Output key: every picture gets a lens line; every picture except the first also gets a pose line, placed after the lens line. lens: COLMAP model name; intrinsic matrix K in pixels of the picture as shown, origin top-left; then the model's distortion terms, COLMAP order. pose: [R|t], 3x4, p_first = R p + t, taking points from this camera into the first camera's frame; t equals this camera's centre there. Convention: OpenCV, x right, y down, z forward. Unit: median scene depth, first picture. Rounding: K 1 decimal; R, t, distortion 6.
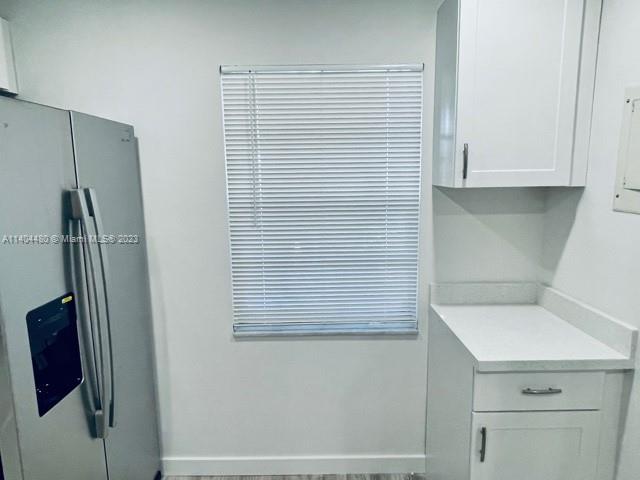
lens RADIAL K [[423.9, 0, 320.0], [0, 423.9, 240.0], [0, 0, 1]] dist [-0.003498, -0.003158]
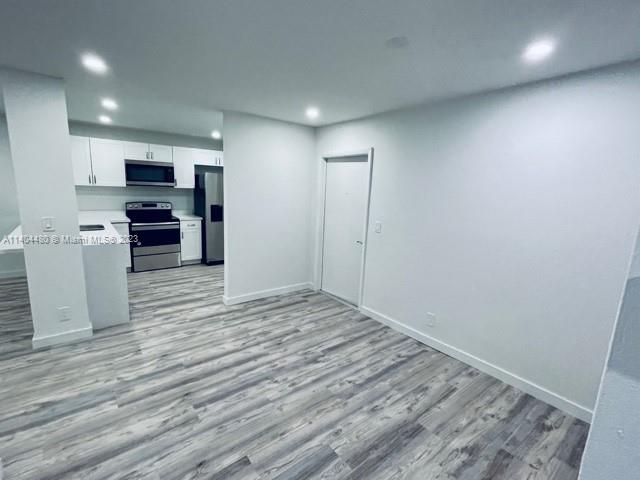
lens RADIAL K [[301.2, 0, 320.0], [0, 301.2, 240.0], [0, 0, 1]] dist [-0.012726, 0.000215]
pose [[0.616007, 0.175113, -0.768030, 2.604463], [-0.176032, 0.980924, 0.082465, 0.014958], [0.767820, 0.084399, 0.635082, -0.405778]]
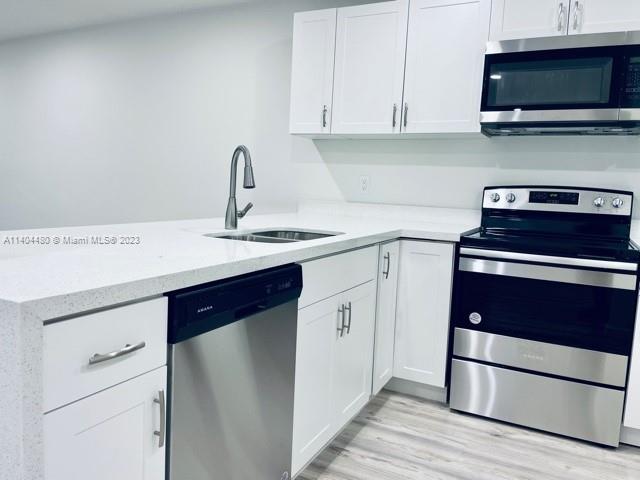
lens RADIAL K [[504.1, 0, 320.0], [0, 504.1, 240.0], [0, 0, 1]] dist [0.034683, -0.010079]
pose [[-0.461560, 0.086531, -0.882879, 0.844930], [-0.179816, 0.965446, 0.188629, 0.183691], [0.868694, 0.245820, -0.430051, 0.241195]]
